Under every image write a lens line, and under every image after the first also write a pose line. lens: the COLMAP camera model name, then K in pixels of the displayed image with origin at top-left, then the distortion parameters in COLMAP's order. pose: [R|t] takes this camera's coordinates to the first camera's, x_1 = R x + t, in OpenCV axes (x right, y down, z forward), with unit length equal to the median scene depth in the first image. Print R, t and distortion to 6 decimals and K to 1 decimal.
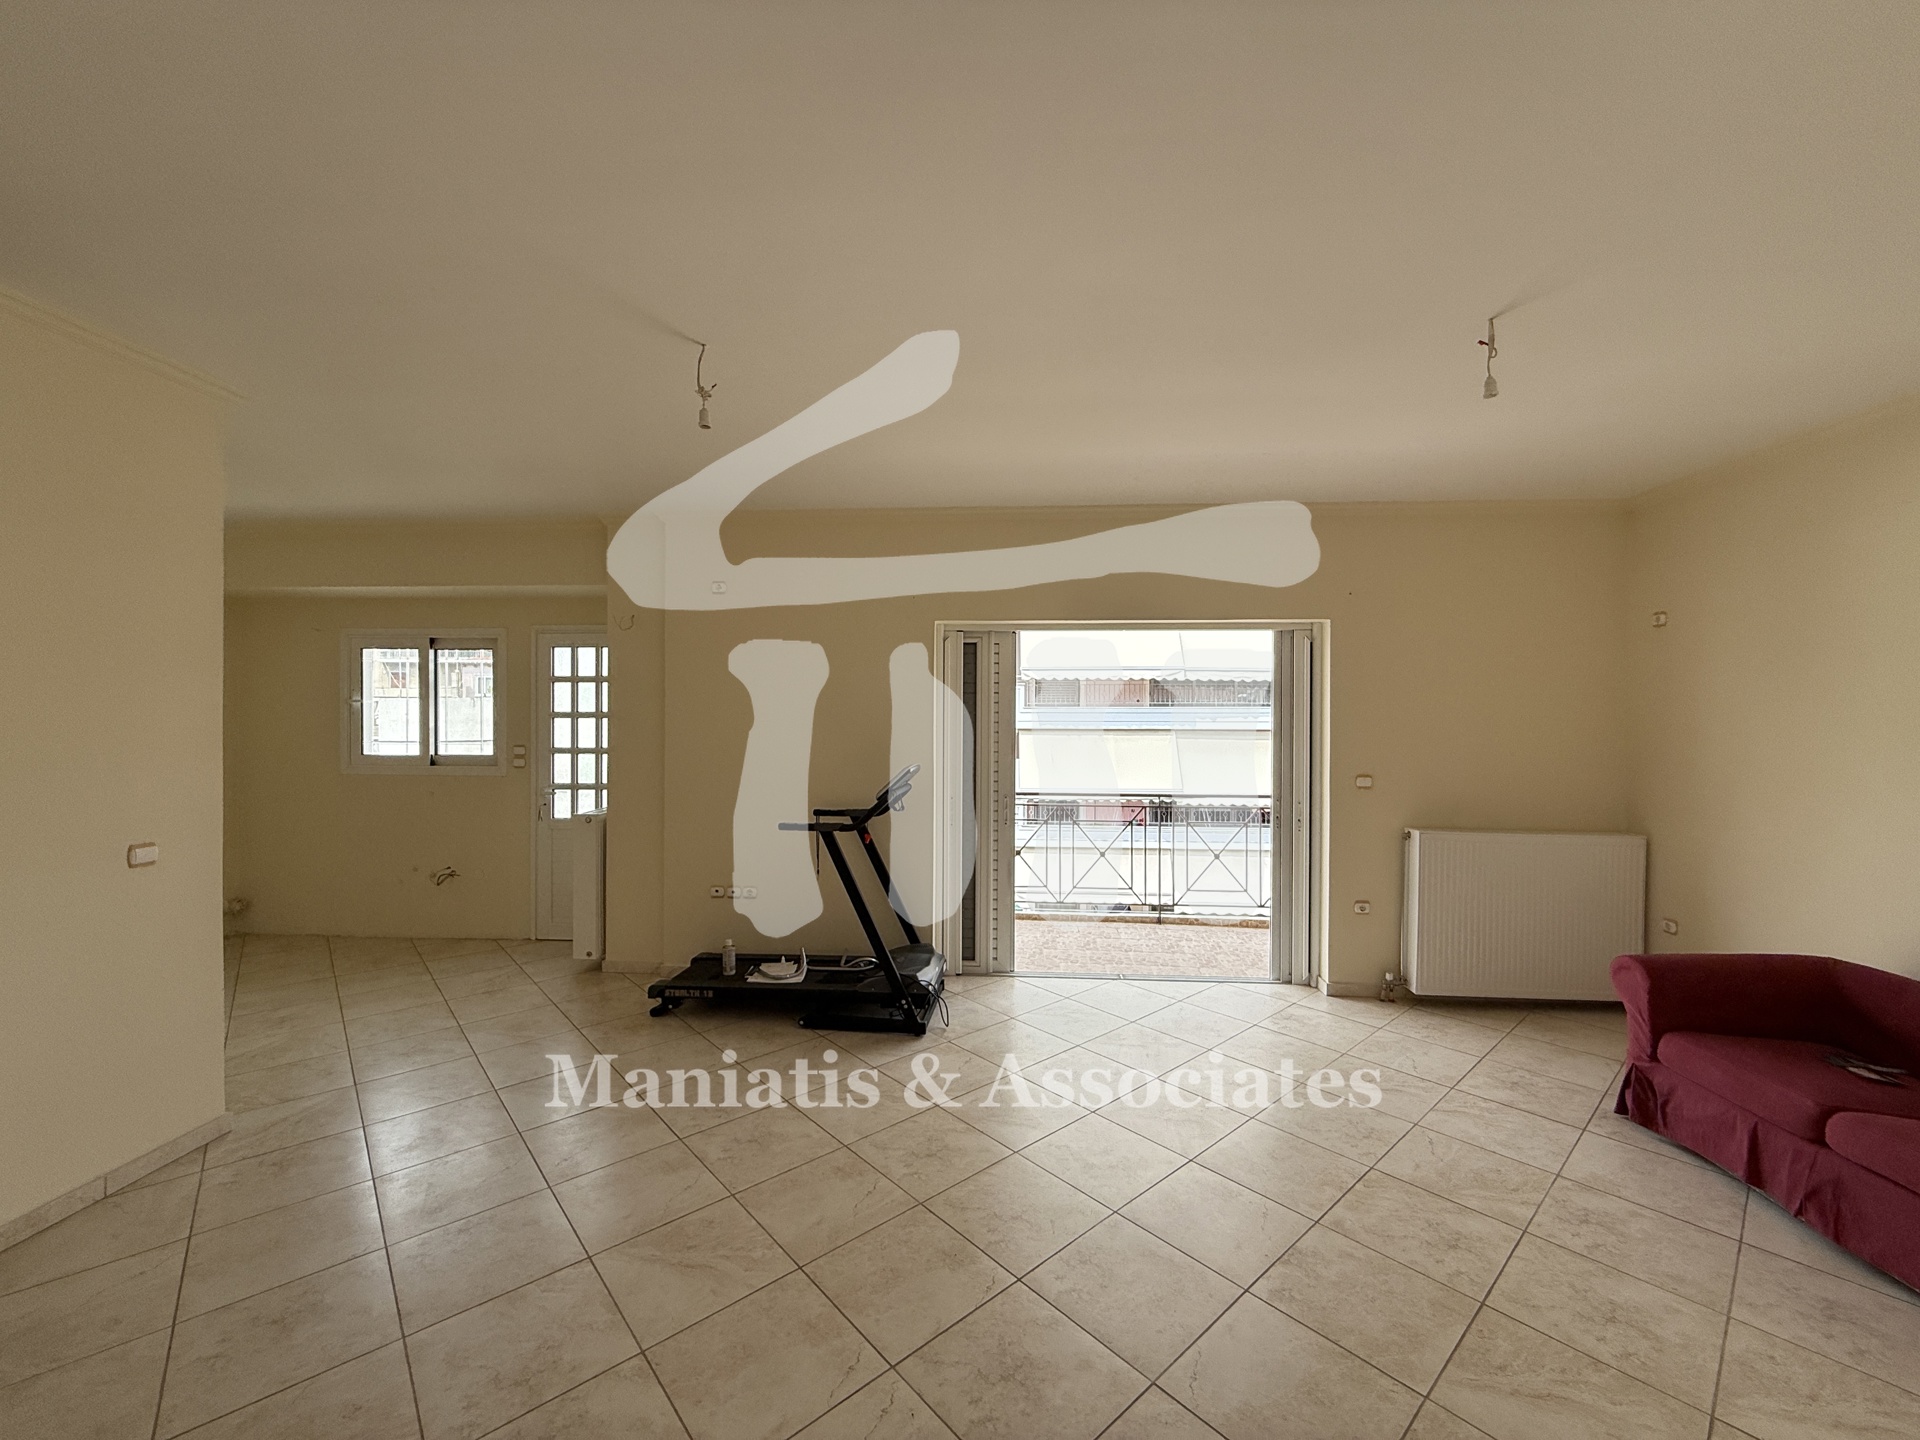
lens RADIAL K [[764.5, 0, 955.8], [0, 764.5, 720.4], [0, 0, 1]] dist [0.000006, 0.000352]
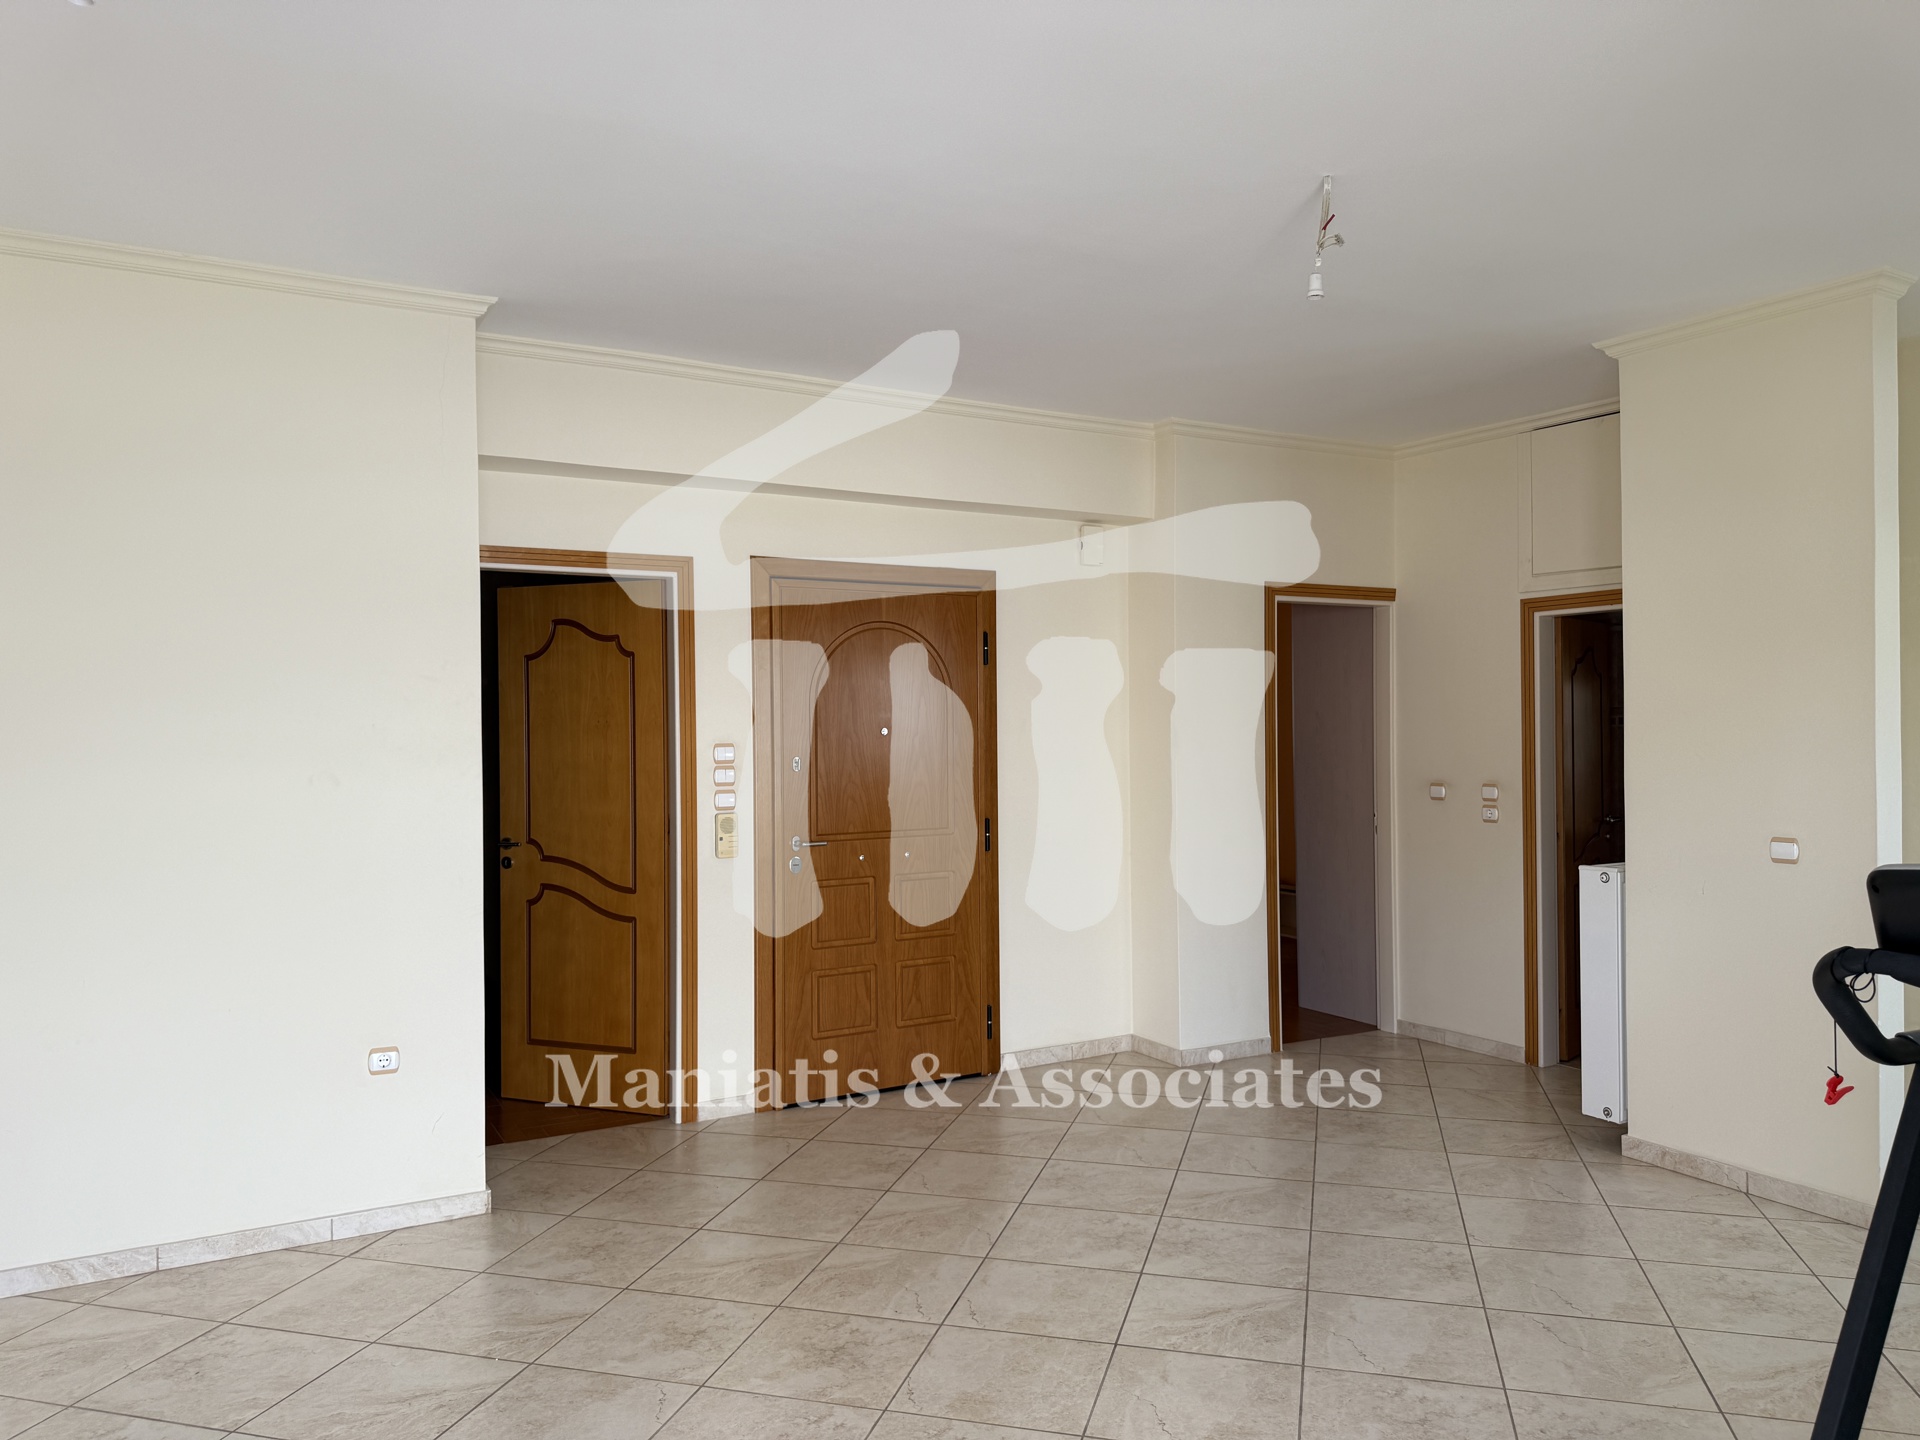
lens RADIAL K [[1354.1, 0, 967.2], [0, 1354.1, 728.0], [0, 0, 1]] dist [0.049894, -0.060624]
pose [[-0.834041, 0.002065, -0.551698, 0.550295], [0.001498, 0.999998, 0.001478, 0.020970], [0.551700, 0.000406, -0.834043, 1.554094]]
